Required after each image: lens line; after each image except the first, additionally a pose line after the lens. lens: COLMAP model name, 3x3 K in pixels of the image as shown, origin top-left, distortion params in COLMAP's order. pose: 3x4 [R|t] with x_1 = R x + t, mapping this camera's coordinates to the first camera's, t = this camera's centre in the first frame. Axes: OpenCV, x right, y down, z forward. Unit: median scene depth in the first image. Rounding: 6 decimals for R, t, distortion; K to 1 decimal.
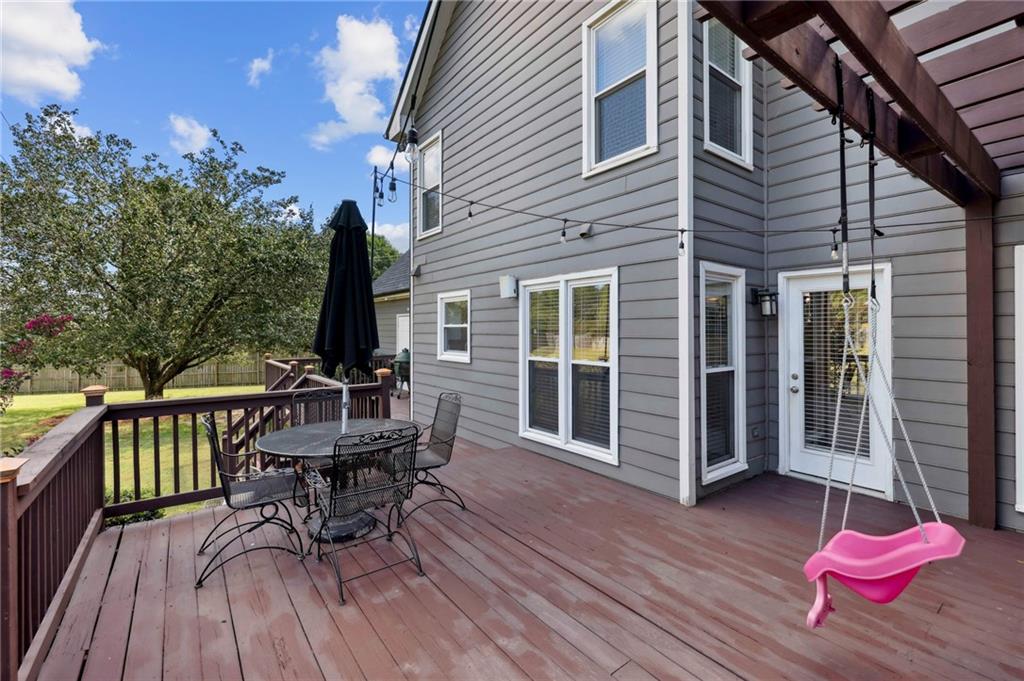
lens RADIAL K [[444.4, 0, 513.3], [0, 444.4, 326.5], [0, 0, 1]] dist [0.000518, 0.000134]
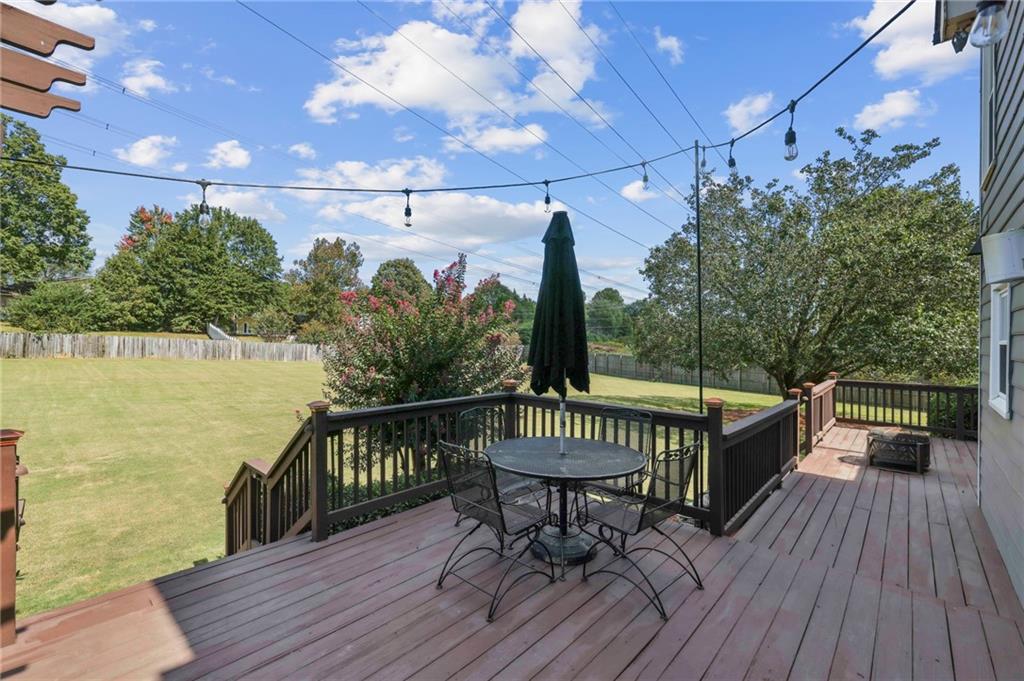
lens RADIAL K [[441.3, 0, 514.6], [0, 441.3, 352.0], [0, 0, 1]] dist [0.000922, 0.000649]
pose [[0.191132, 0.028864, -0.981140, 0.112820], [-0.000383, 0.999570, 0.029331, -0.001997], [0.981564, -0.005230, 0.191061, 0.149149]]
